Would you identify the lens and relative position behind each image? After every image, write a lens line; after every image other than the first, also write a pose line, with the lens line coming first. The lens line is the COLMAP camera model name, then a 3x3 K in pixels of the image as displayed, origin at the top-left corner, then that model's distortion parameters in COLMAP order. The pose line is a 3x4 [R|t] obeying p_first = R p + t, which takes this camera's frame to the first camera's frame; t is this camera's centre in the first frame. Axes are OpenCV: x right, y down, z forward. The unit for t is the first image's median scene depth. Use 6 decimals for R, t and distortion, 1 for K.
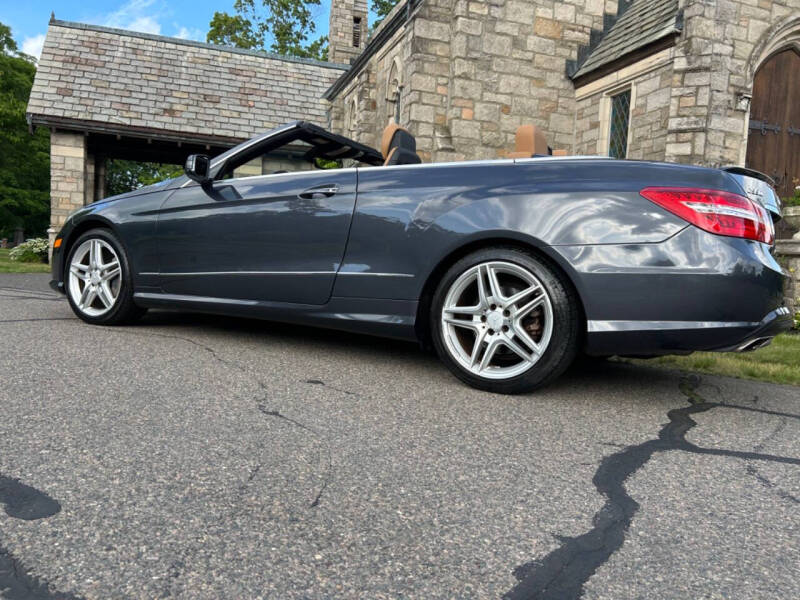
lens RADIAL K [[605.2, 0, 400.0], [0, 605.2, 300.0], [0, 0, 1]] dist [0.039018, -0.046935]
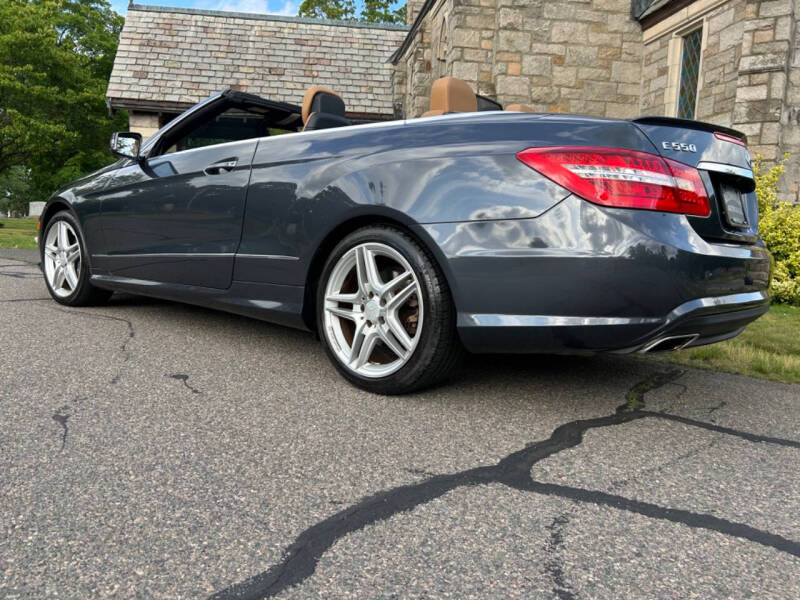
lens RADIAL K [[603.9, 0, 390.1], [0, 603.9, 302.0], [0, 0, 1]] dist [0.037929, -0.044380]
pose [[0.982484, 0.000901, -0.186344, 0.096132], [0.009781, 0.998361, 0.056396, -0.007573], [0.186089, -0.057231, 0.980865, 0.043507]]
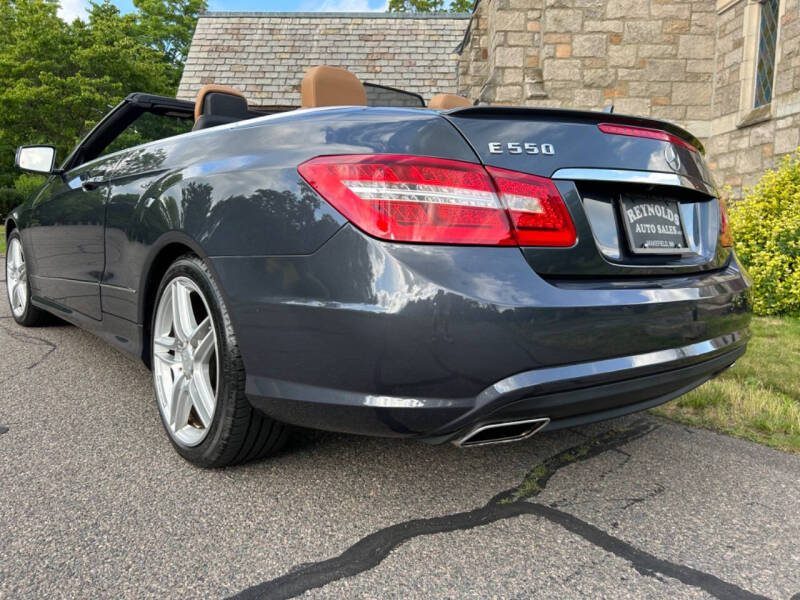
lens RADIAL K [[605.2, 0, 400.0], [0, 605.2, 300.0], [0, 0, 1]] dist [0.039018, -0.046935]
pose [[0.943265, 0.000676, -0.332040, 0.173907], [0.020433, 0.997985, 0.060077, -0.020841], [0.331411, -0.063453, 0.941350, 0.118842]]
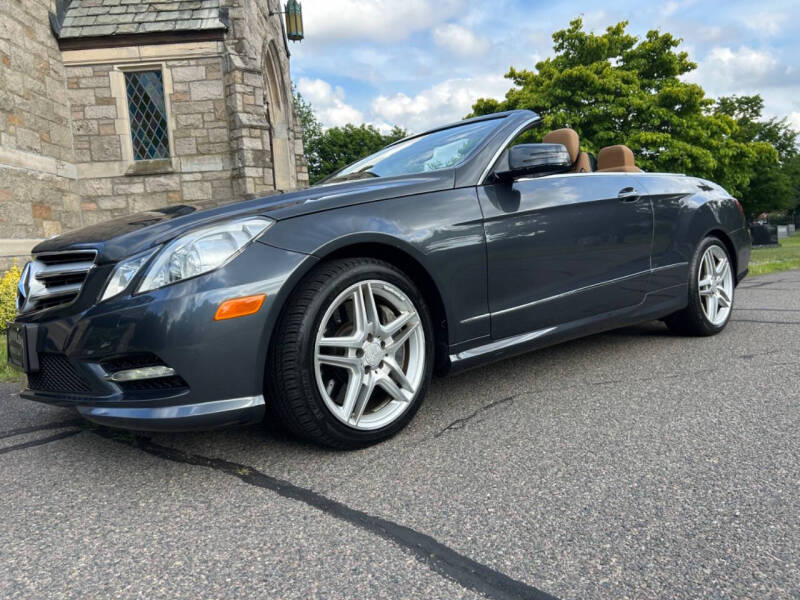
lens RADIAL K [[605.2, 0, 400.0], [0, 605.2, 300.0], [0, 0, 1]] dist [0.039018, -0.046935]
pose [[0.309885, -0.160554, 0.937120, -0.411984], [0.132470, 0.983316, 0.124664, -0.060537], [-0.941500, 0.085508, 0.325984, 0.344543]]
